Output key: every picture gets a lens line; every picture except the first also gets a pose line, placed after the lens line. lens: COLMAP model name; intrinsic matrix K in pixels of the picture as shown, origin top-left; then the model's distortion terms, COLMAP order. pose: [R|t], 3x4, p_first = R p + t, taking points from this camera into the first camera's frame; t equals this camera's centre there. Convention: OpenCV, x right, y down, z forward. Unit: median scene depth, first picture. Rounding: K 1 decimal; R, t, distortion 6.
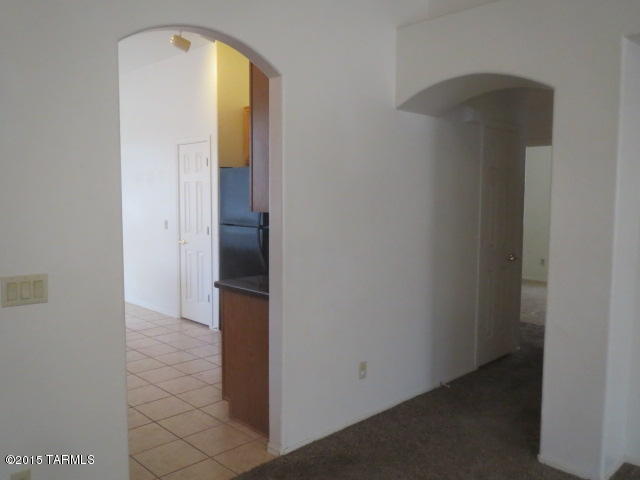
lens RADIAL K [[533.9, 0, 318.1], [0, 533.9, 241.1], [0, 0, 1]] dist [-0.017794, 0.003526]
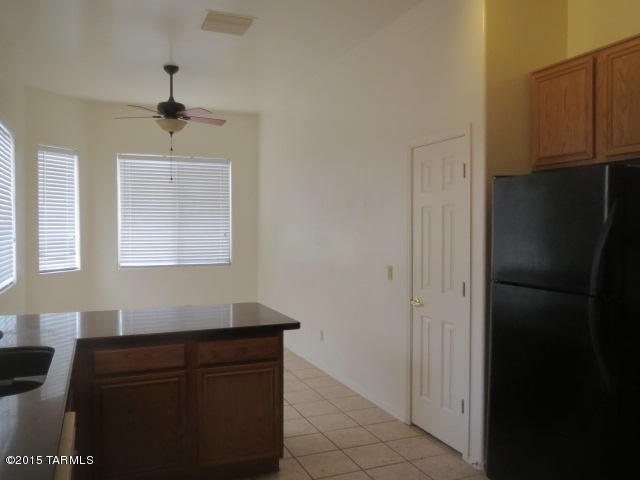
lens RADIAL K [[533.9, 0, 319.4], [0, 533.9, 238.9], [0, 0, 1]] dist [-0.017794, 0.003526]
pose [[0.926309, 0.003183, -0.376752, -0.127186], [-0.028456, 0.997699, -0.061533, -0.031656], [0.375690, 0.067719, 0.924268, 0.385393]]
